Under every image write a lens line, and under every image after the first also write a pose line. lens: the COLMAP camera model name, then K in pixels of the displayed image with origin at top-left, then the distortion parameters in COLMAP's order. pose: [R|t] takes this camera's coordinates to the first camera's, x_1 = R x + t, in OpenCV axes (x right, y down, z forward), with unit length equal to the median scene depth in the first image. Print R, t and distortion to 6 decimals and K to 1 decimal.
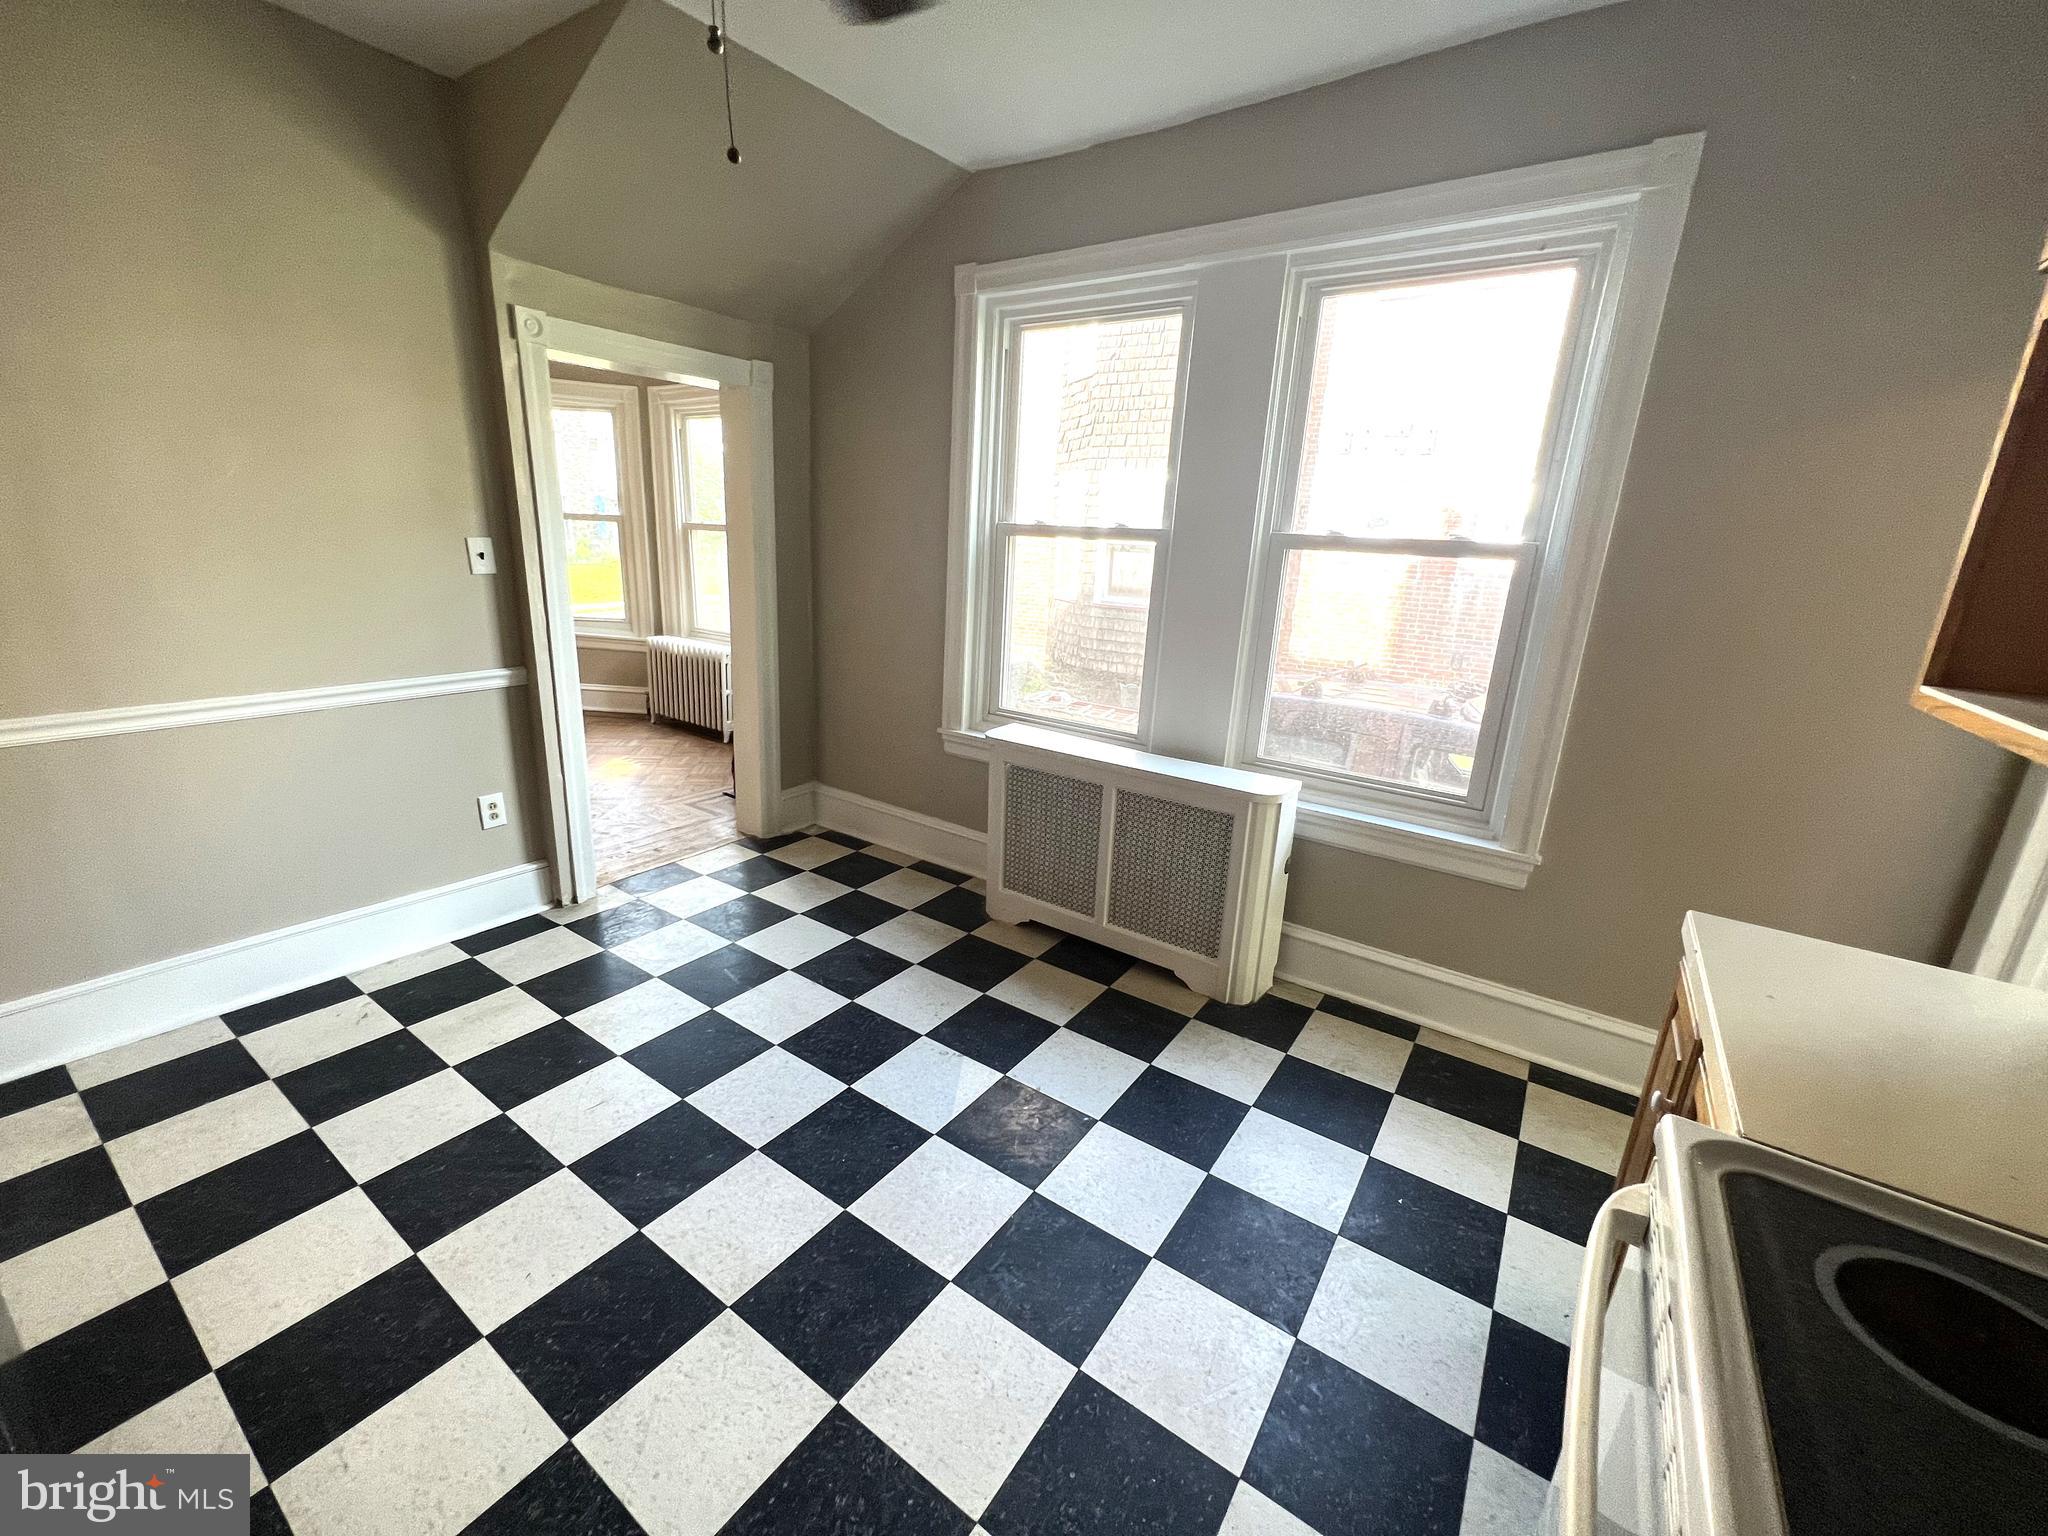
lens RADIAL K [[817.1, 0, 1019.6], [0, 817.1, 760.7], [0, 0, 1]] dist [-0.003155, 0.001372]
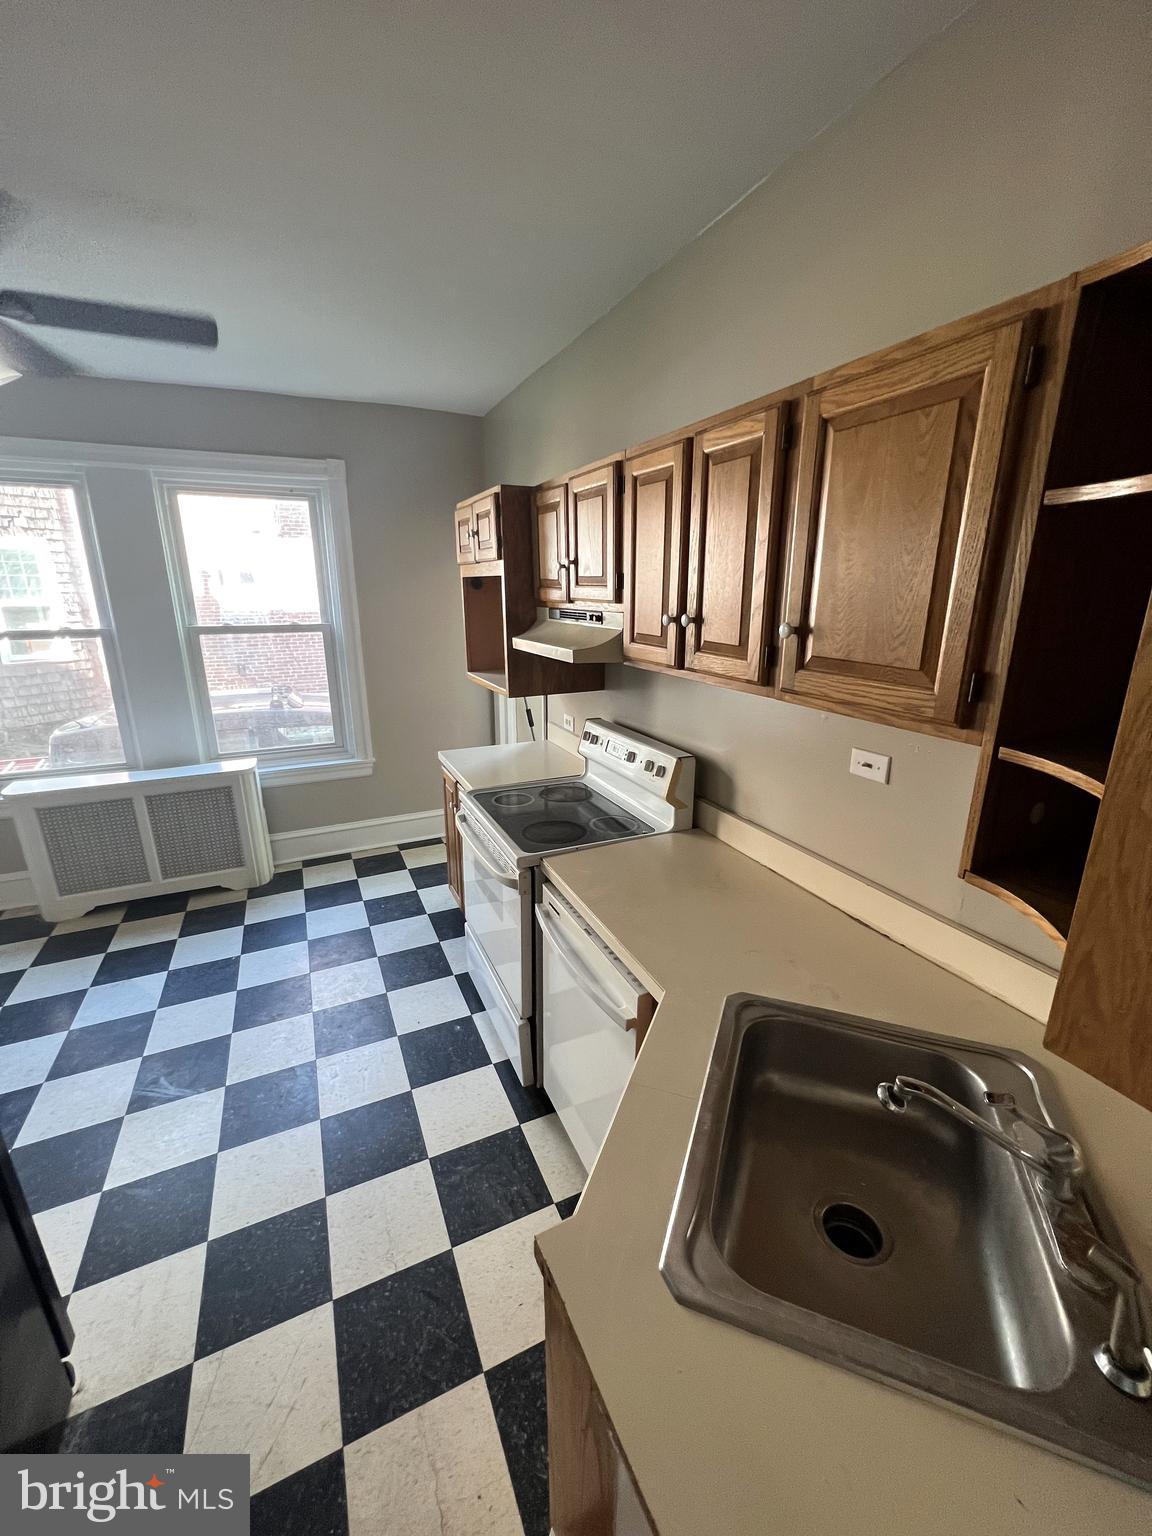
lens RADIAL K [[612.8, 0, 578.6], [0, 612.8, 765.0], [0, 0, 1]] dist [-0.003155, 0.001372]
pose [[0.500376, -0.288512, 0.816324, -0.428505], [0.246848, 0.951253, 0.184891, -0.036148], [-0.829874, 0.108992, 0.547202, -0.371985]]
